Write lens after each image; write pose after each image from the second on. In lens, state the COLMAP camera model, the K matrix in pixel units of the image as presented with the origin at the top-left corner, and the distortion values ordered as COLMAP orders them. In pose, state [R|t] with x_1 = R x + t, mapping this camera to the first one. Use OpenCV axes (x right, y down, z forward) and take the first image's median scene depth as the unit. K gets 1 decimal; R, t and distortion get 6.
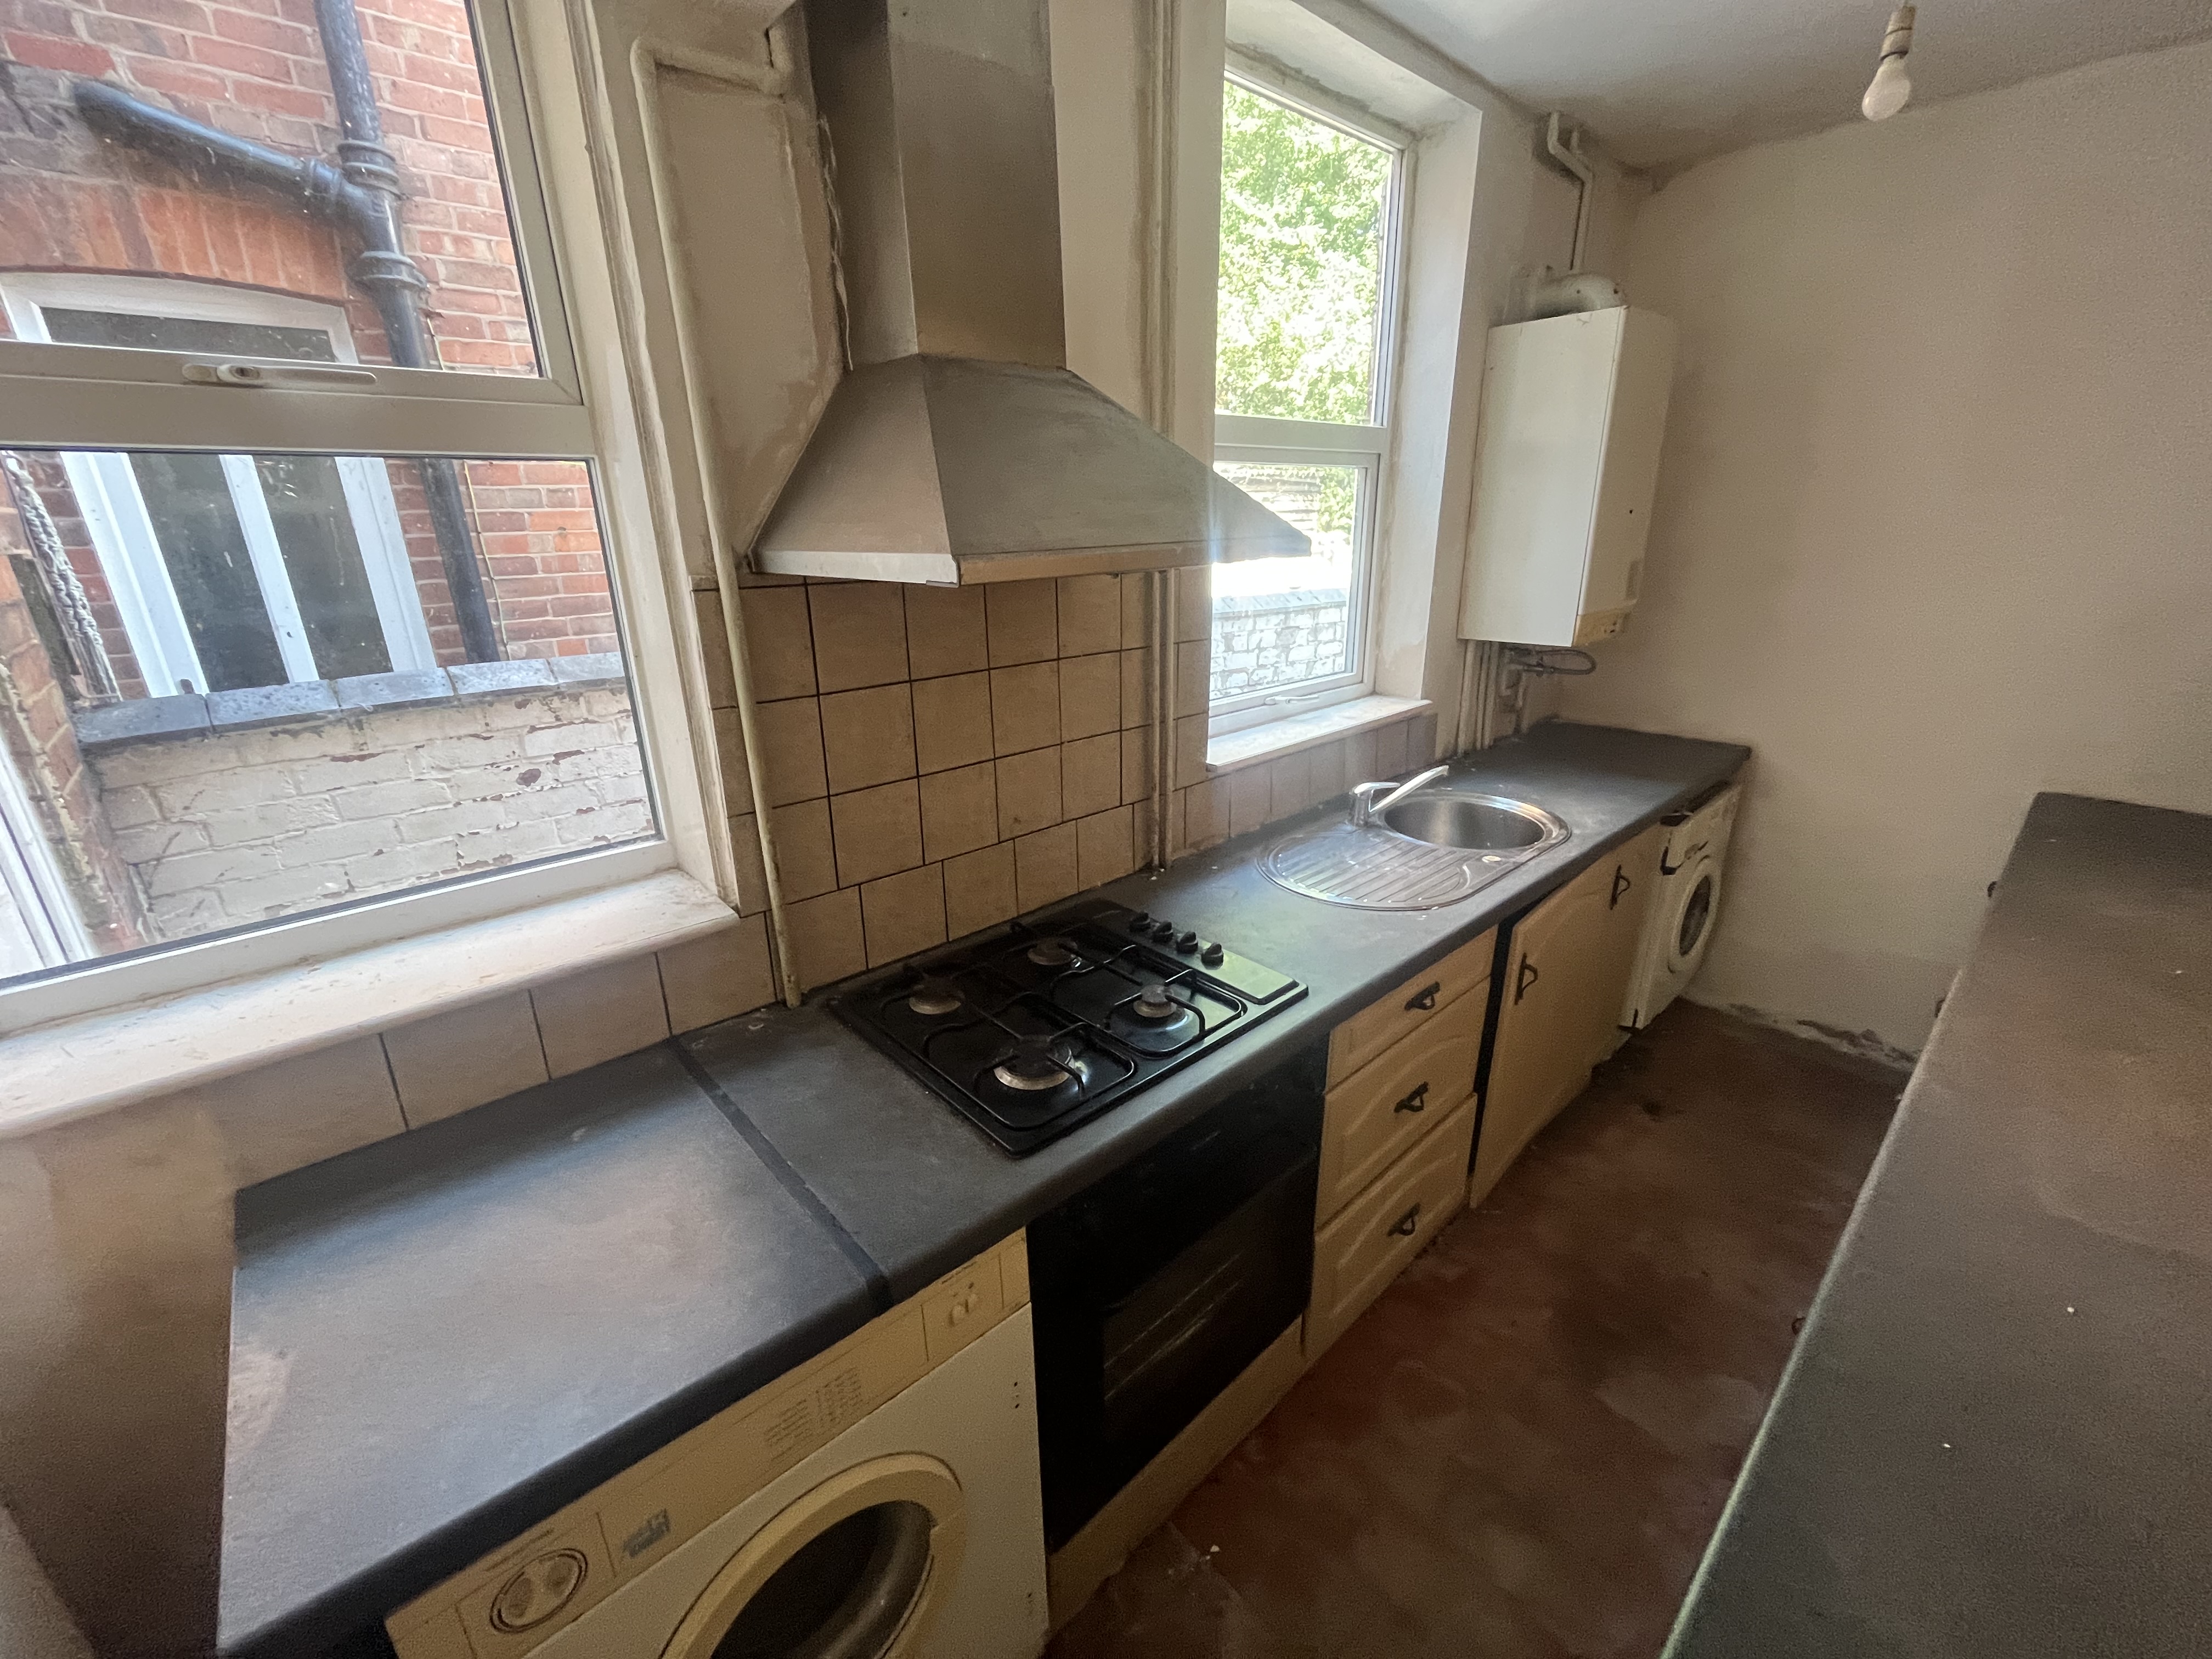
lens RADIAL K [[900.2, 0, 1097.8], [0, 900.2, 835.4], [0, 0, 1]] dist [-0.000411, -0.000004]
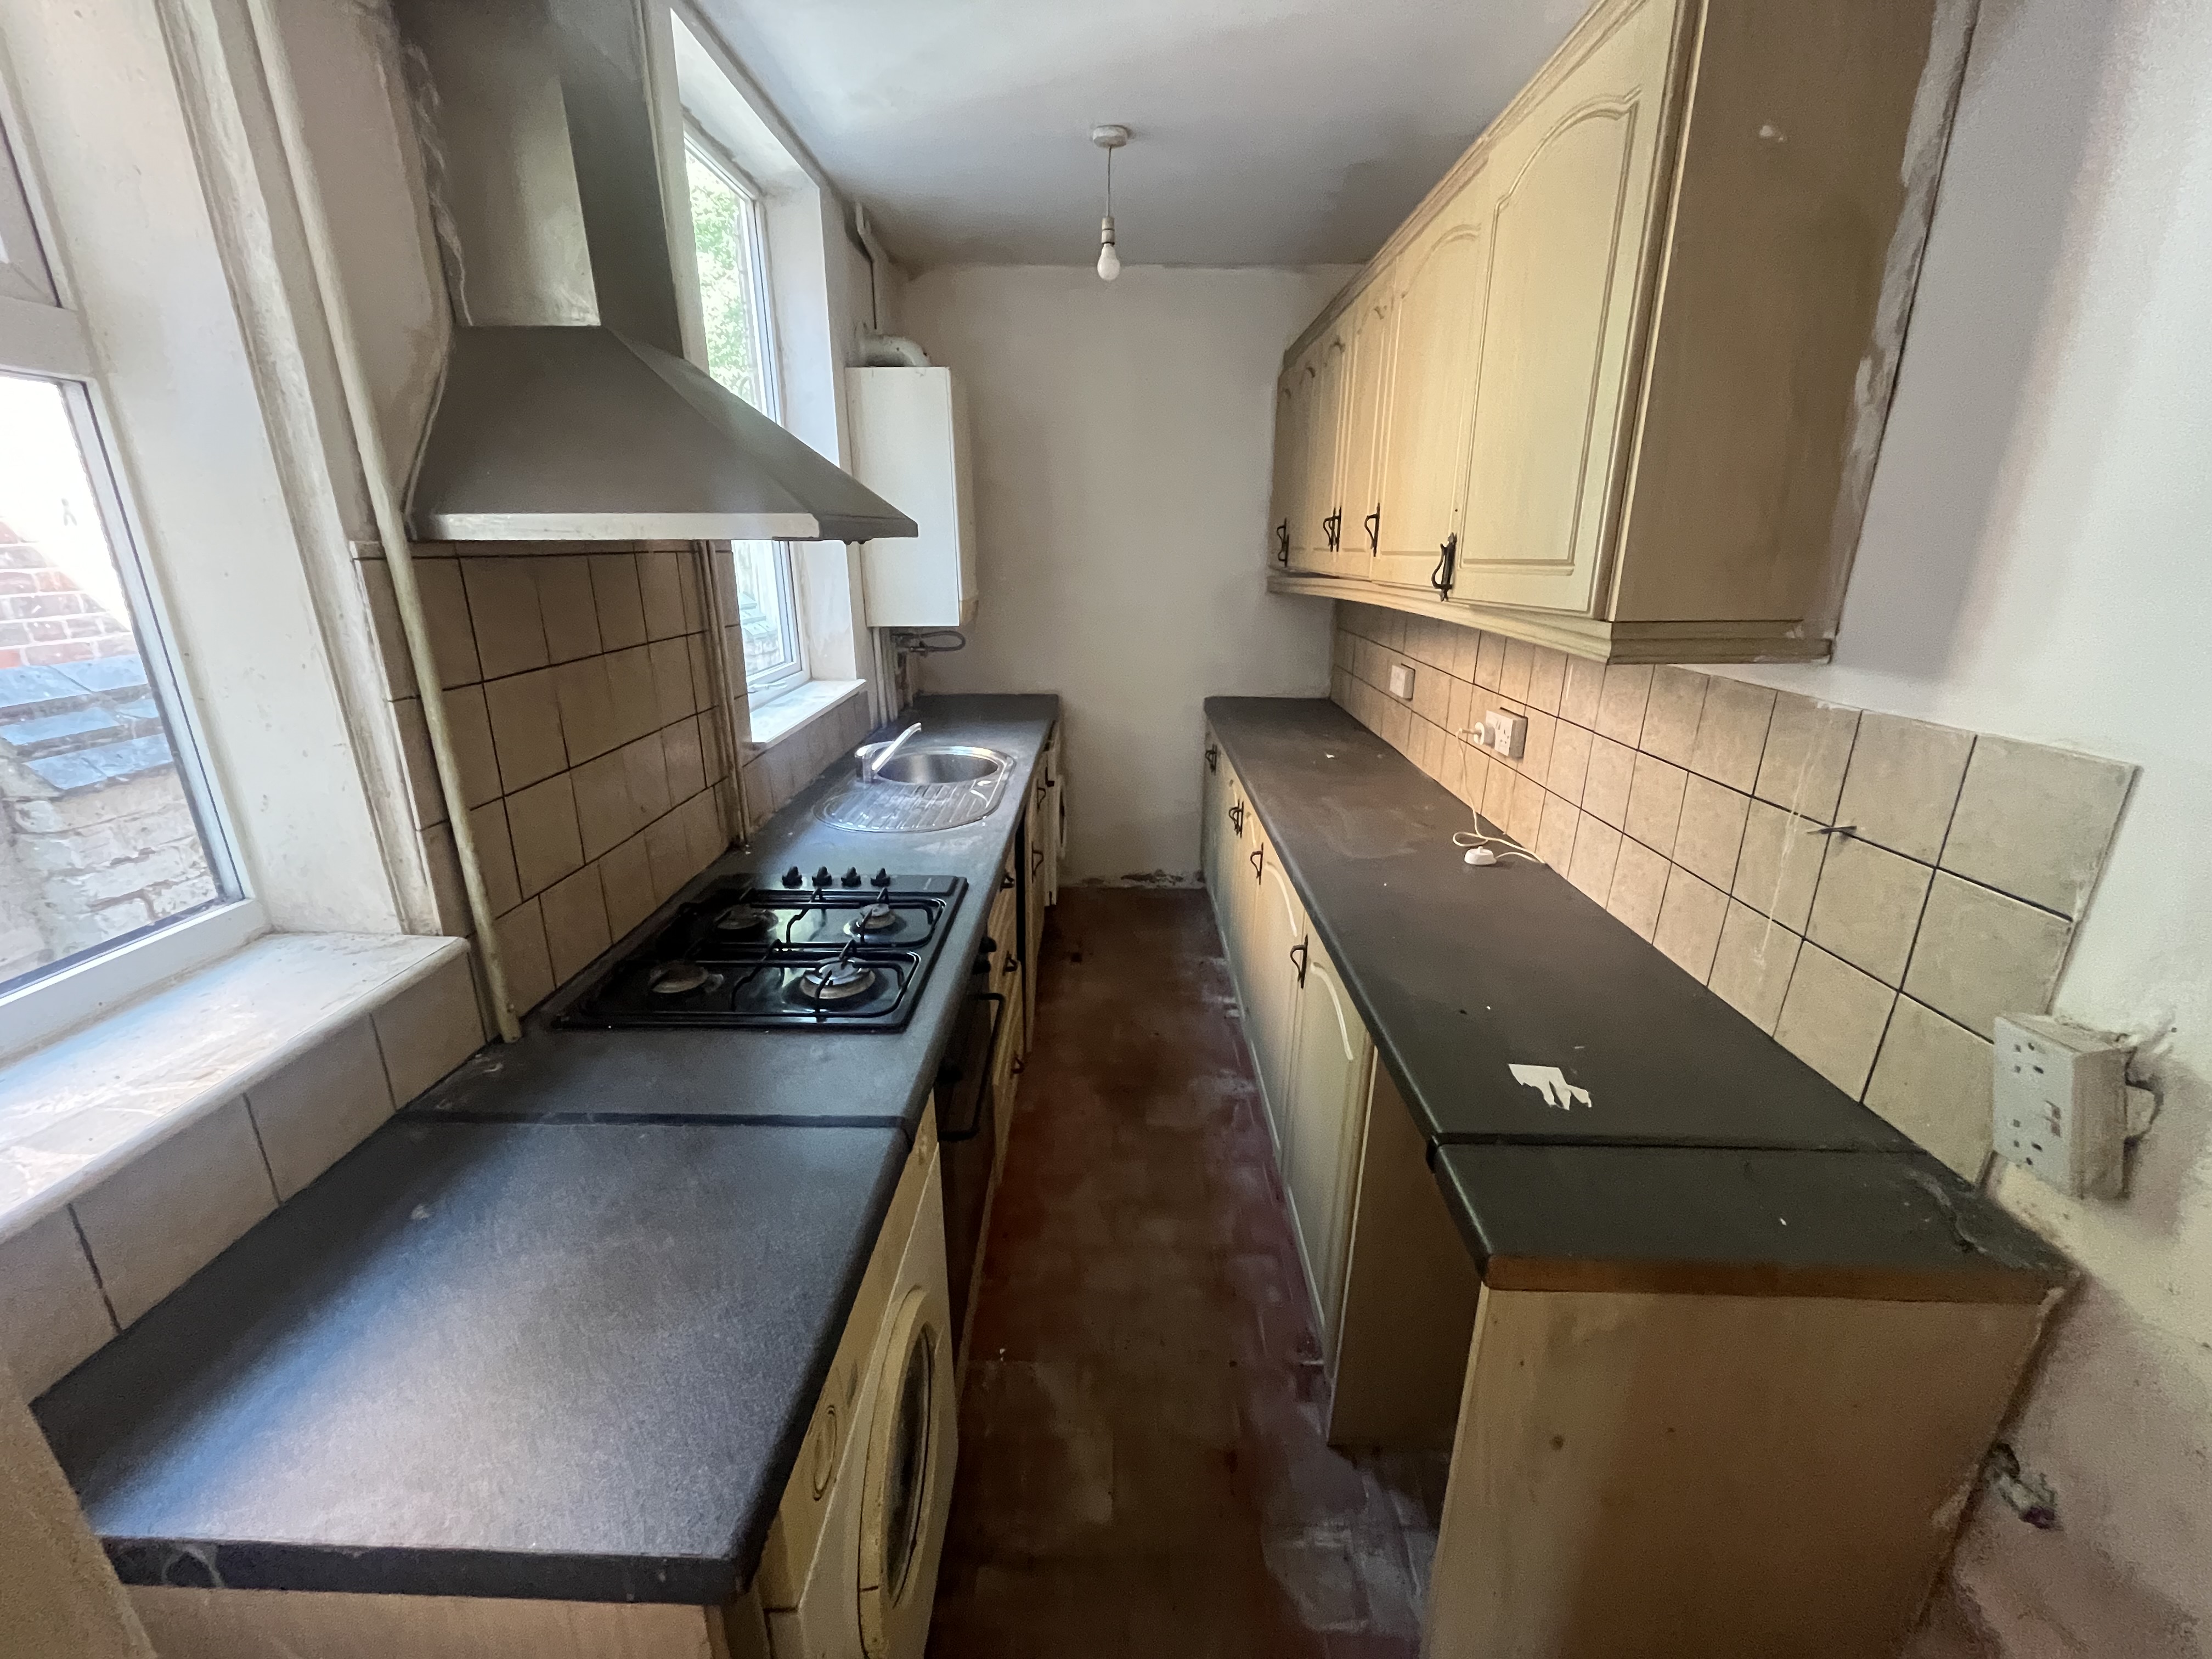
lens RADIAL K [[900.2, 0, 1097.8], [0, 900.2, 835.4], [0, 0, 1]] dist [-0.000411, -0.000004]
pose [[0.685263, -0.211770, 0.696828, -0.348736], [0.229911, 0.970768, 0.068927, 0.044909], [-0.691054, 0.112975, 0.713919, -0.026572]]
